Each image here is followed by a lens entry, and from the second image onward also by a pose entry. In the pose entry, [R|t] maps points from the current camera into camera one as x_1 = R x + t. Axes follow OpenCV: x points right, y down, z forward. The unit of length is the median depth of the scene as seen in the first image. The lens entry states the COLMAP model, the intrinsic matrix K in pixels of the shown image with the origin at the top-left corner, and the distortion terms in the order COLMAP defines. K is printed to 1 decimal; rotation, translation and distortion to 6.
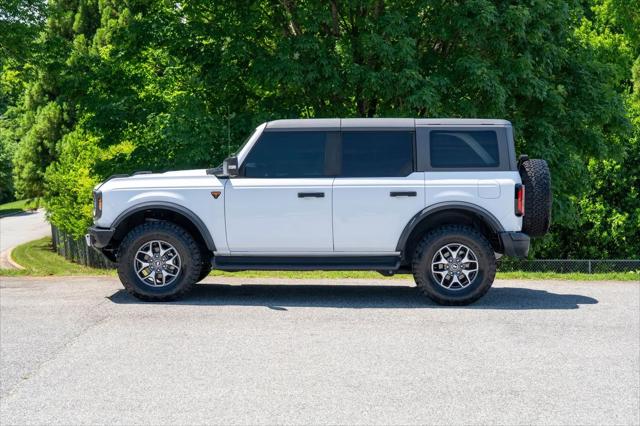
lens RADIAL K [[1406.4, 0, 319.9], [0, 1406.4, 230.0], [0, 0, 1]] dist [0.015832, 0.014854]
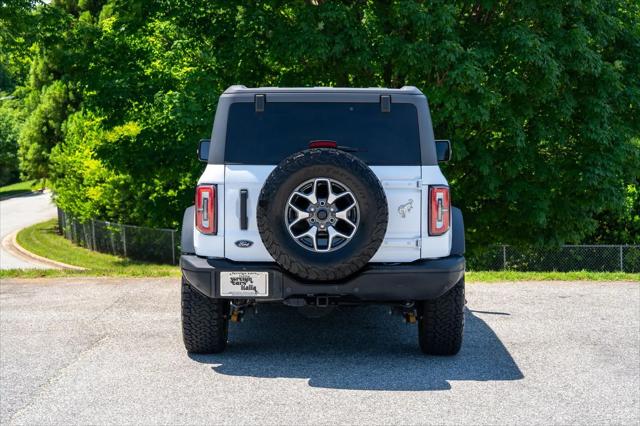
lens RADIAL K [[1220.7, 0, 320.0], [0, 1220.7, 213.0], [0, 0, 1]] dist [0.018560, 0.077569]
pose [[0.999950, -0.003040, 0.009537, -0.019754], [0.002912, 0.999906, 0.013428, -0.012350], [-0.009577, -0.013400, 0.999864, 0.177571]]
